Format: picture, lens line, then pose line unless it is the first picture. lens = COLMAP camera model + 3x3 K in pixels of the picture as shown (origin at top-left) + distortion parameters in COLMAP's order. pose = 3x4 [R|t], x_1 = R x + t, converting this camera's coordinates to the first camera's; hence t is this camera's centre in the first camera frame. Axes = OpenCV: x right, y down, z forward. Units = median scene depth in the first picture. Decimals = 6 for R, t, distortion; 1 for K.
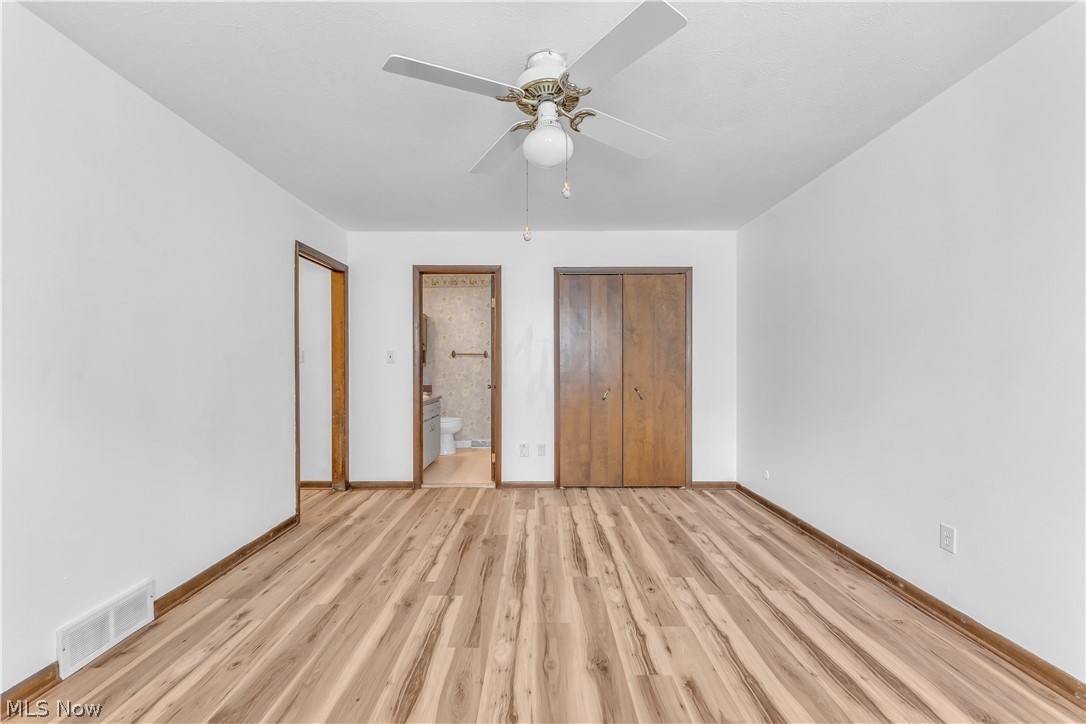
lens RADIAL K [[452.4, 0, 540.3], [0, 452.4, 365.6], [0, 0, 1]] dist [-0.003676, -0.000038]
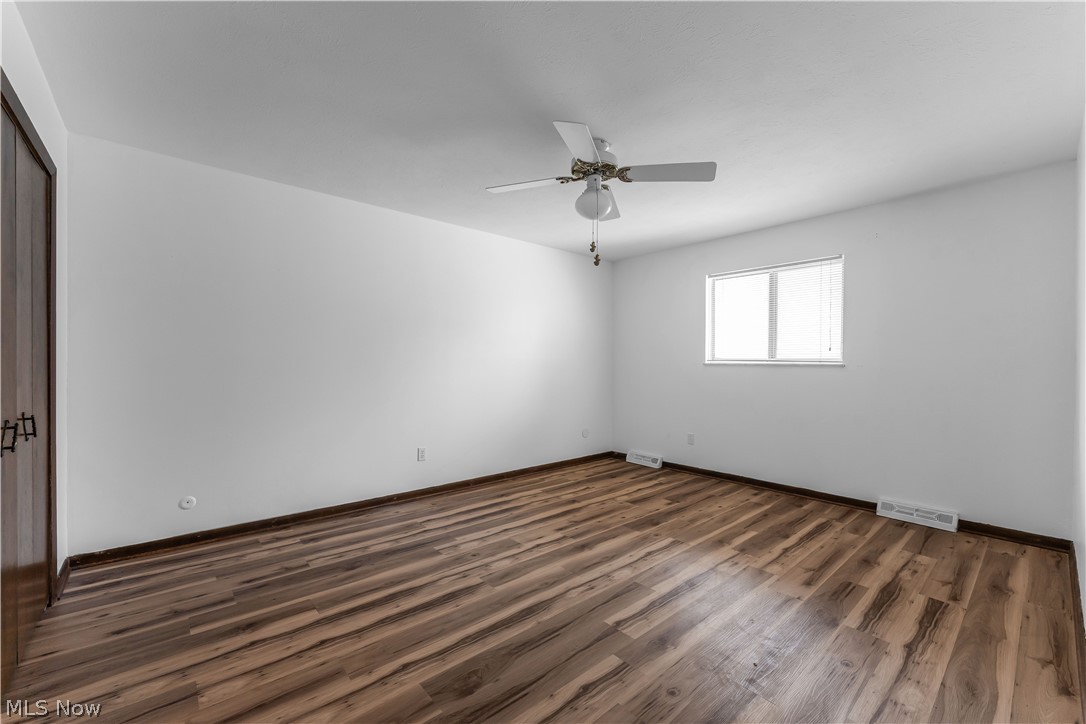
lens RADIAL K [[435.9, 0, 542.1], [0, 435.9, 364.3], [0, 0, 1]] dist [-0.001487, -0.000109]
pose [[-0.657375, -0.004438, 0.753550, -0.552614], [-0.005619, 0.999984, 0.000988, 0.000078], [-0.753543, -0.003585, -0.657389, 1.241054]]
